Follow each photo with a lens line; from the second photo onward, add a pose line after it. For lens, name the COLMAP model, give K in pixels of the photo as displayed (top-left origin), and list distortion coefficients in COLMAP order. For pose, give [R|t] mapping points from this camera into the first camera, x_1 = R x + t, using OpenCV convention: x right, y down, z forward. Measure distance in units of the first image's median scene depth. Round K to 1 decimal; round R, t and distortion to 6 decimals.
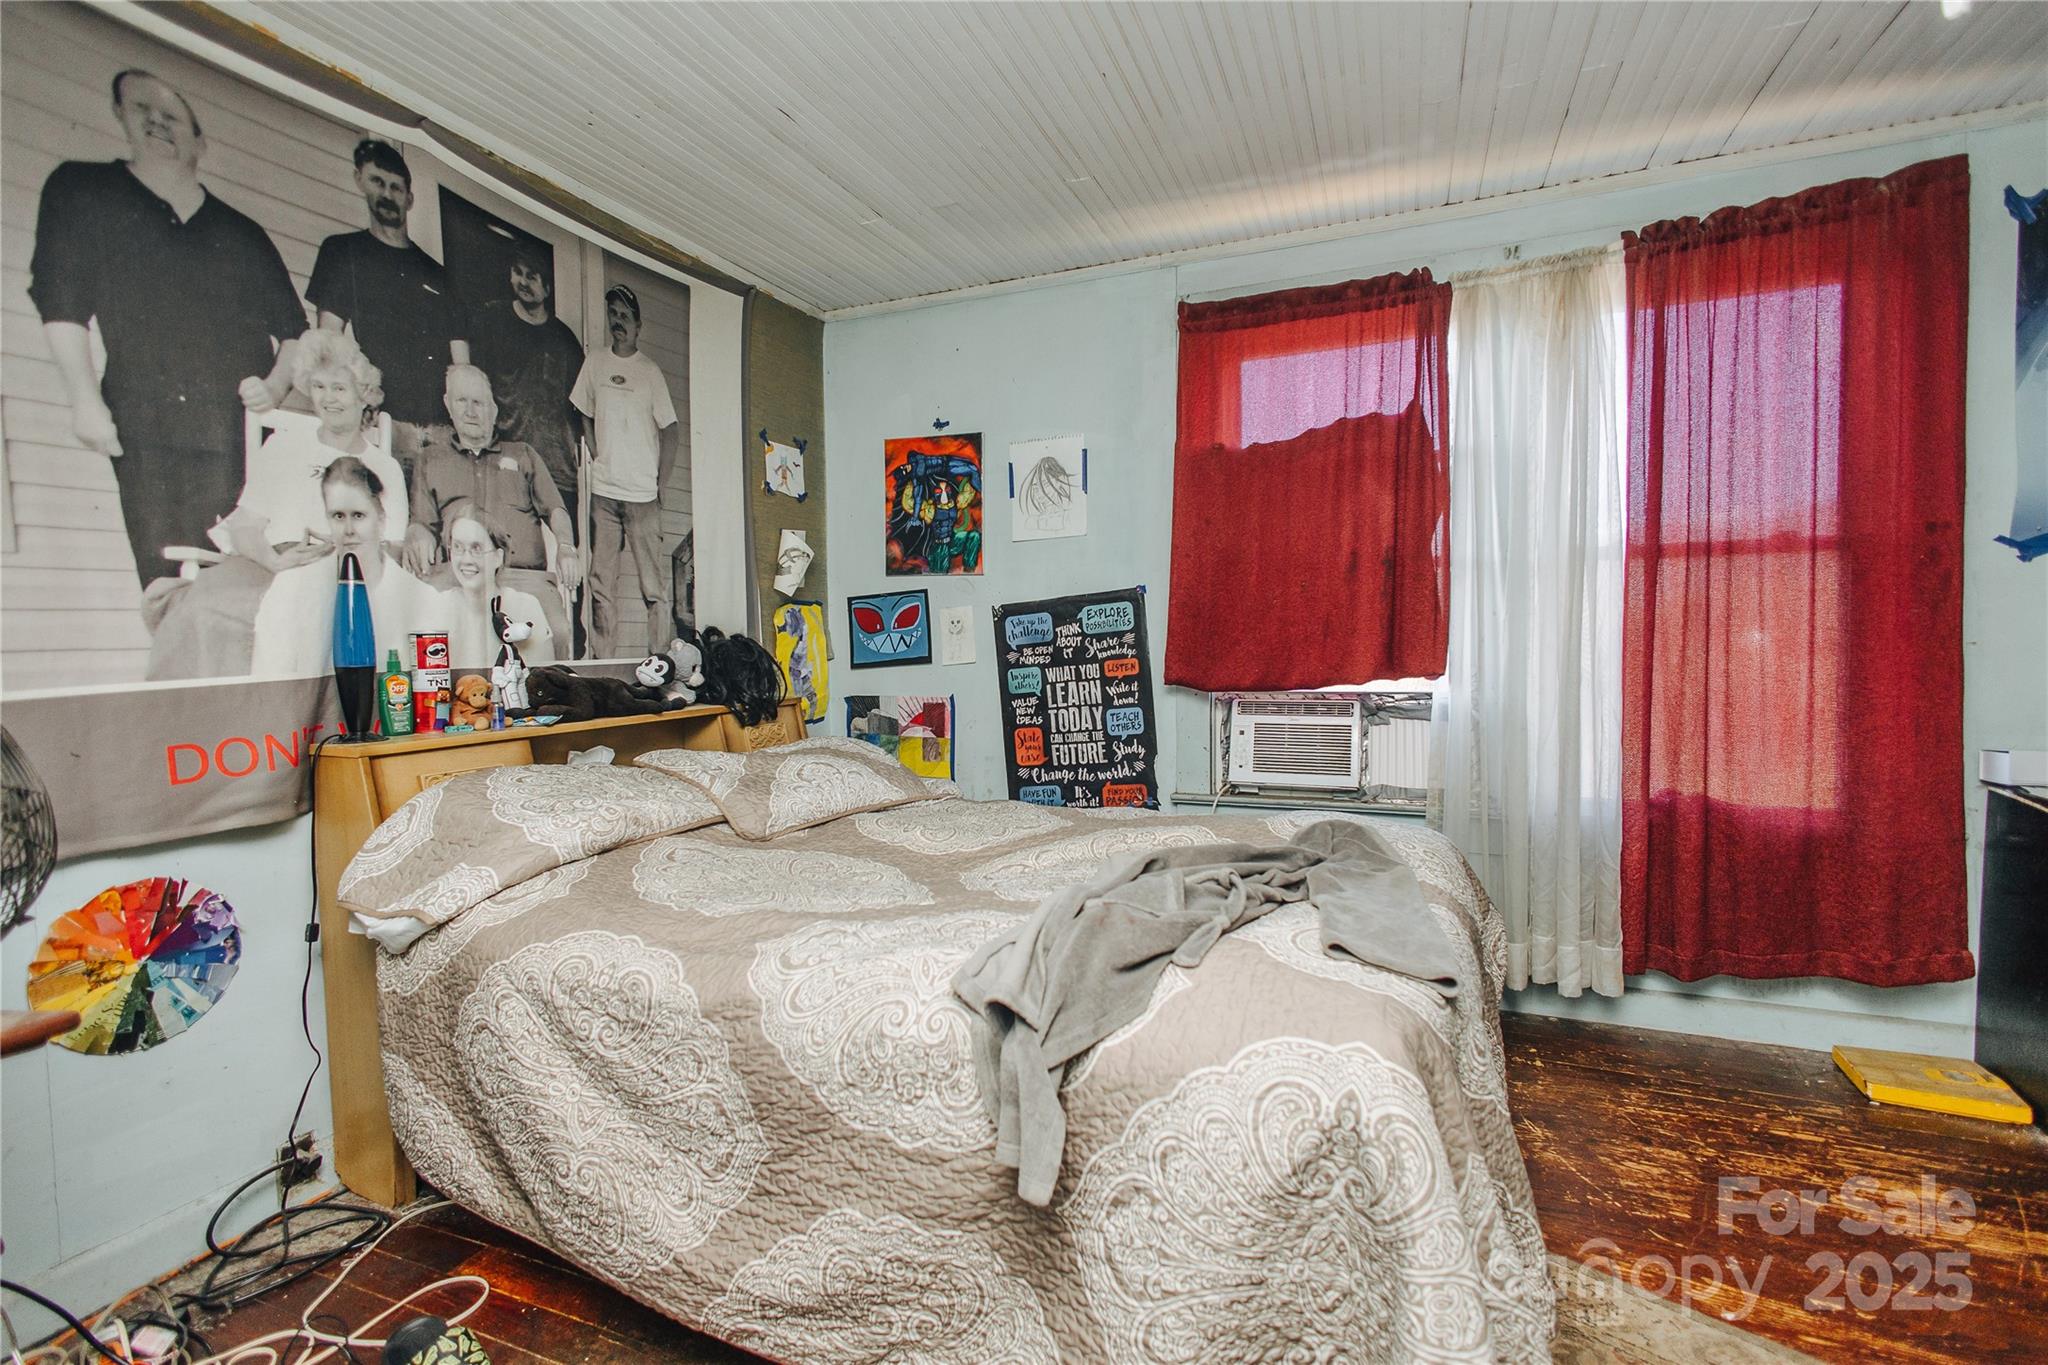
lens RADIAL K [[938.5, 0, 1024.2], [0, 938.5, 680.9], [0, 0, 1]] dist [0.015070, -0.004306]
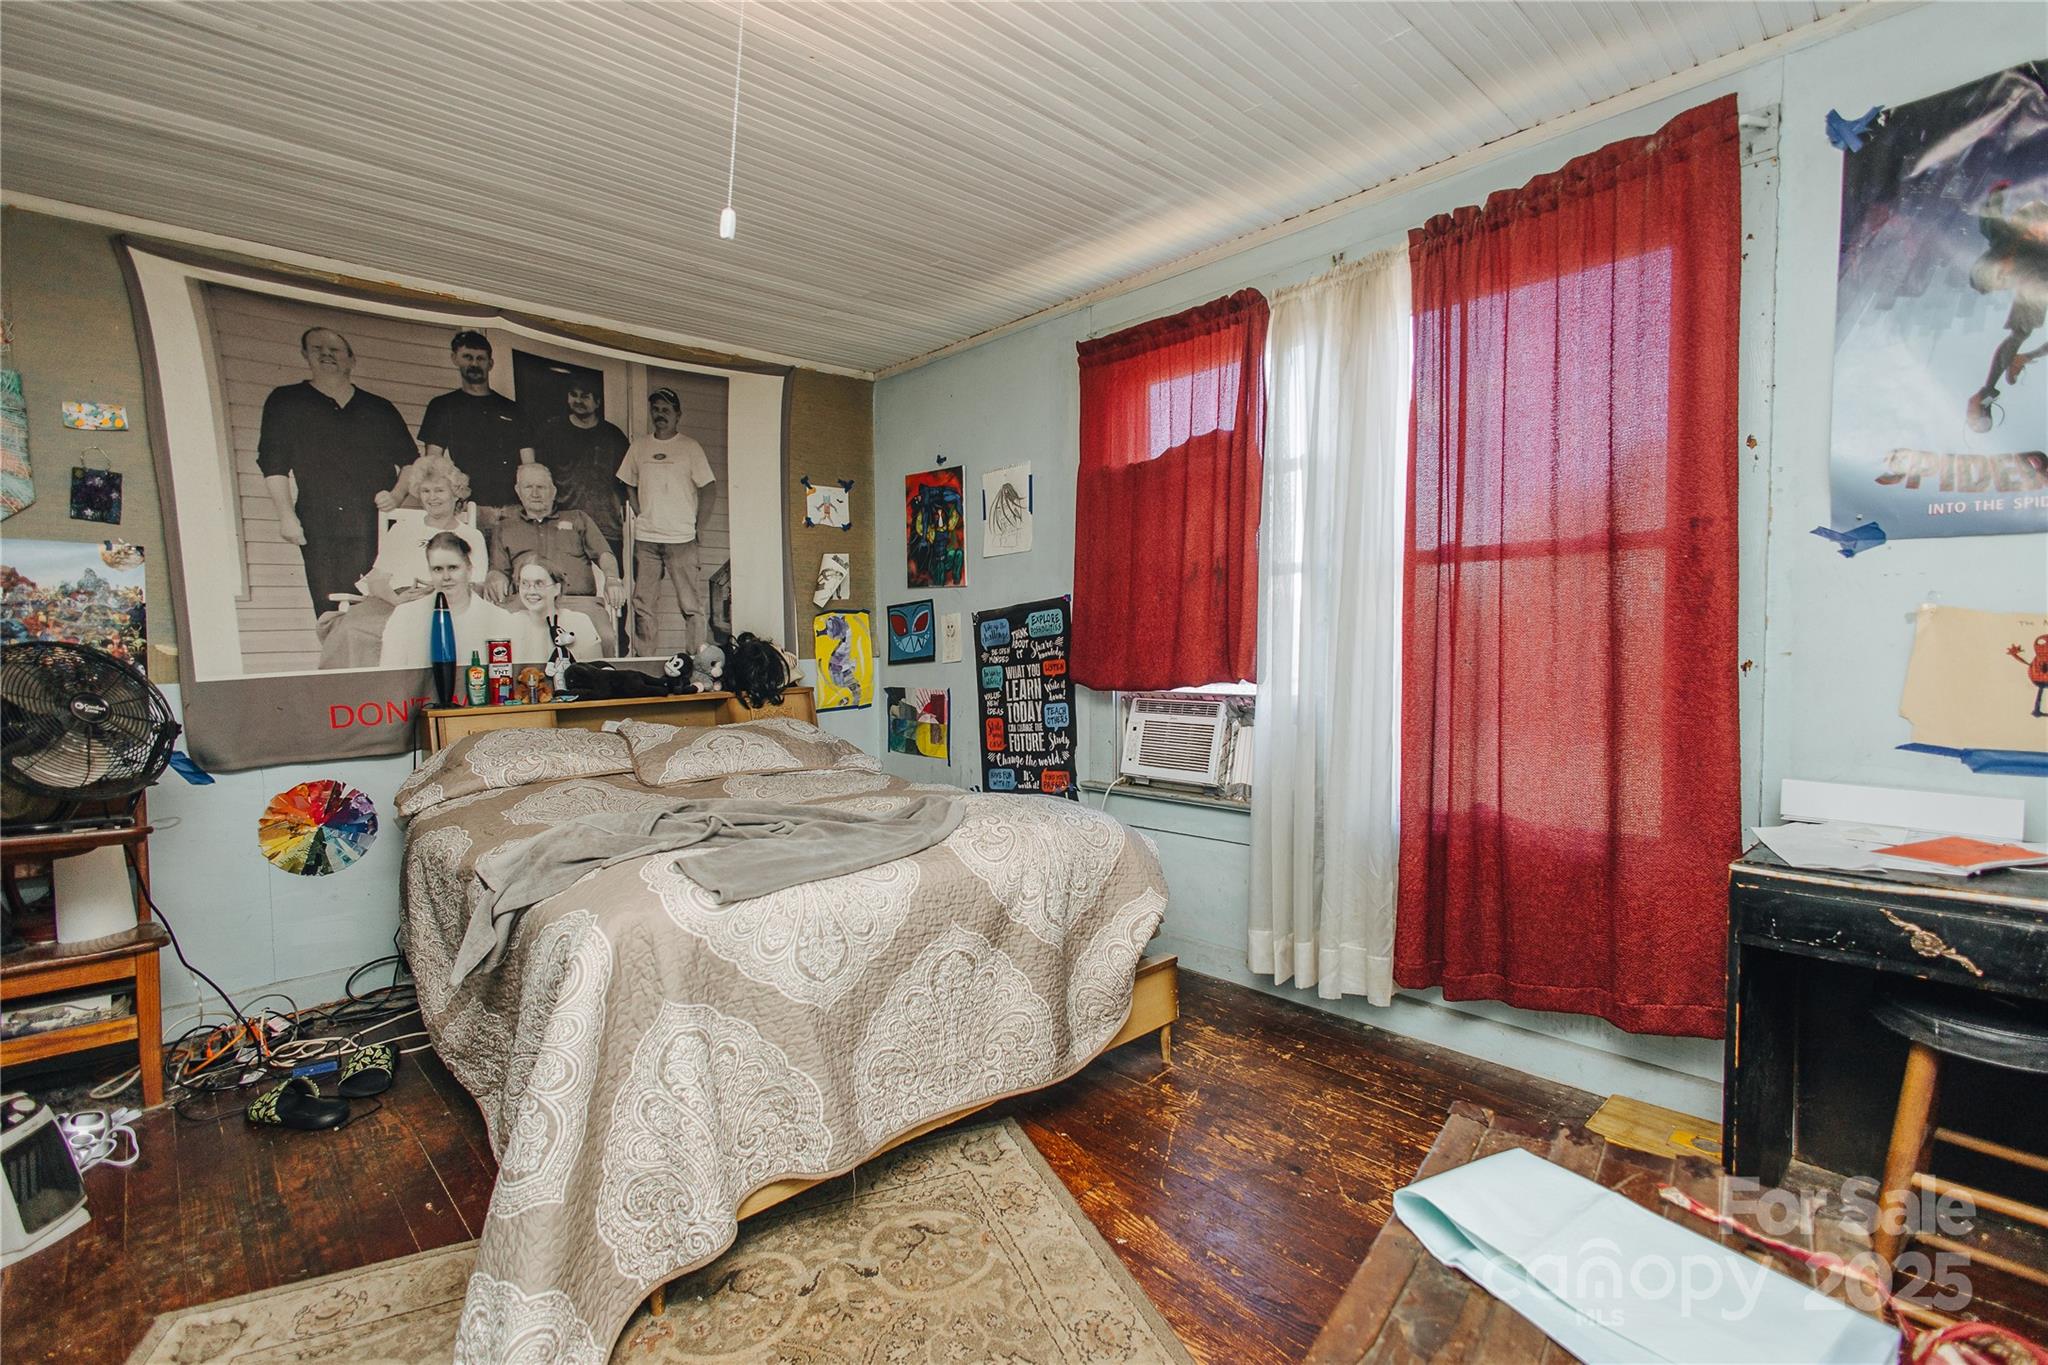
lens RADIAL K [[938.5, 0, 1025.0], [0, 938.5, 680.6], [0, 0, 1]] dist [0.015070, -0.004306]
pose [[0.912926, 0.019171, -0.407675, 0.676037], [-0.015744, 0.999807, 0.011759, -0.013898], [0.407822, -0.004316, 0.913051, -0.056432]]
